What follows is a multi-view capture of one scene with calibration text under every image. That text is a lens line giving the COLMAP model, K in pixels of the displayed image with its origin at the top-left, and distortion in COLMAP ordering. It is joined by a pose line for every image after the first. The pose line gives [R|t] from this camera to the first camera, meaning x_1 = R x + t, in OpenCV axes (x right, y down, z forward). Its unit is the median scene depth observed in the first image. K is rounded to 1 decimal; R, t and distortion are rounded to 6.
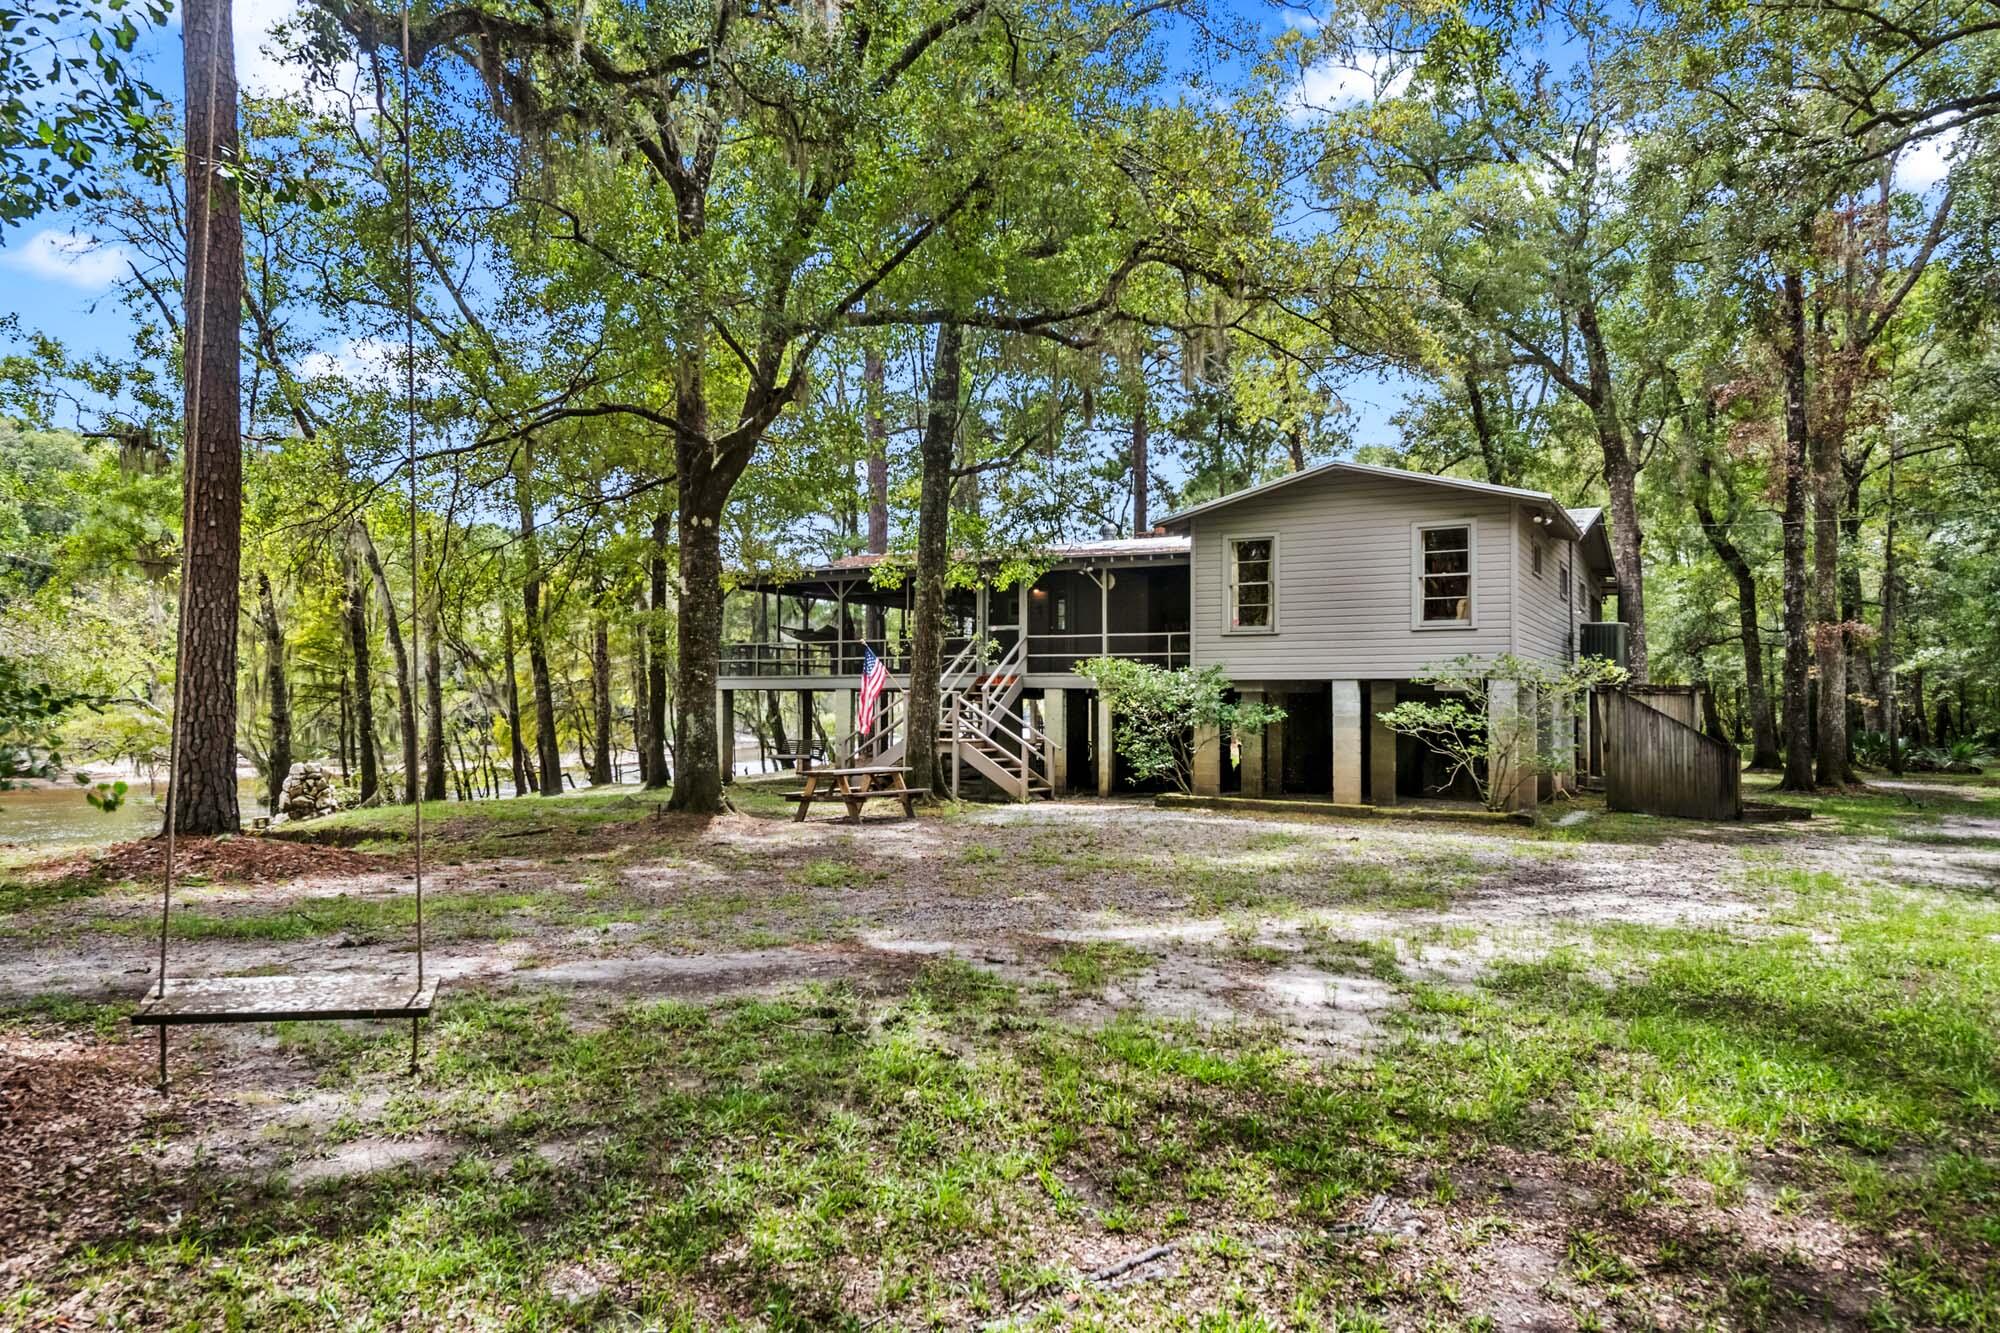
lens RADIAL K [[1370.6, 0, 992.4], [0, 1370.6, 662.5], [0, 0, 1]] dist [0.010042, 0.001020]
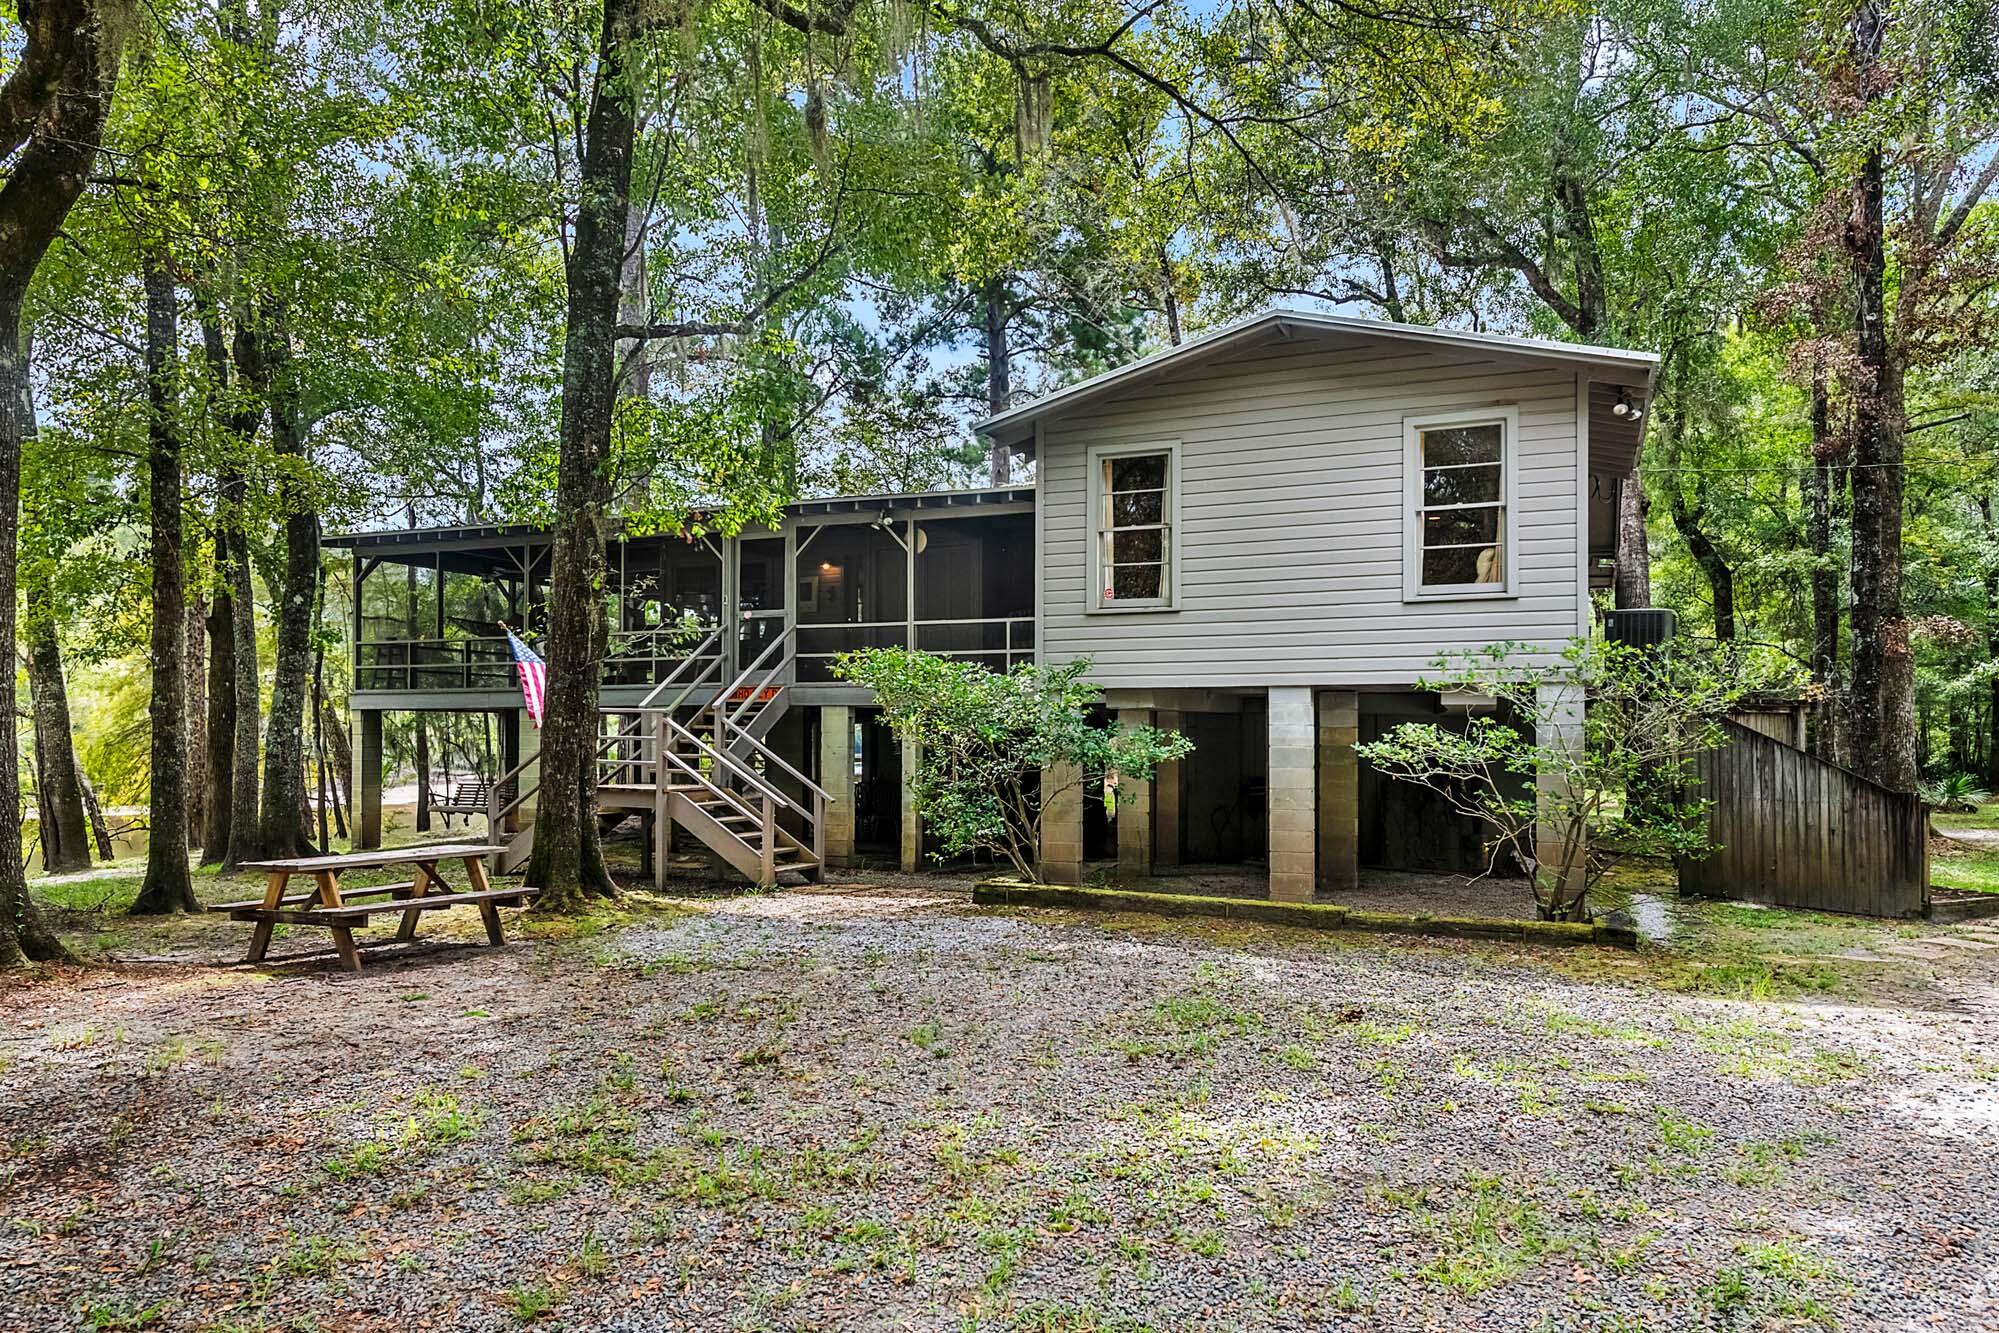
lens RADIAL K [[1370.0, 0, 1004.9], [0, 1370.0, 677.5], [0, 0, 1]] dist [0.010042, 0.001020]
pose [[0.995489, 0.002406, 0.094843, 0.074995], [-0.001448, 0.999947, -0.010160, 0.014053], [-0.094862, 0.009977, 0.995440, 0.403738]]
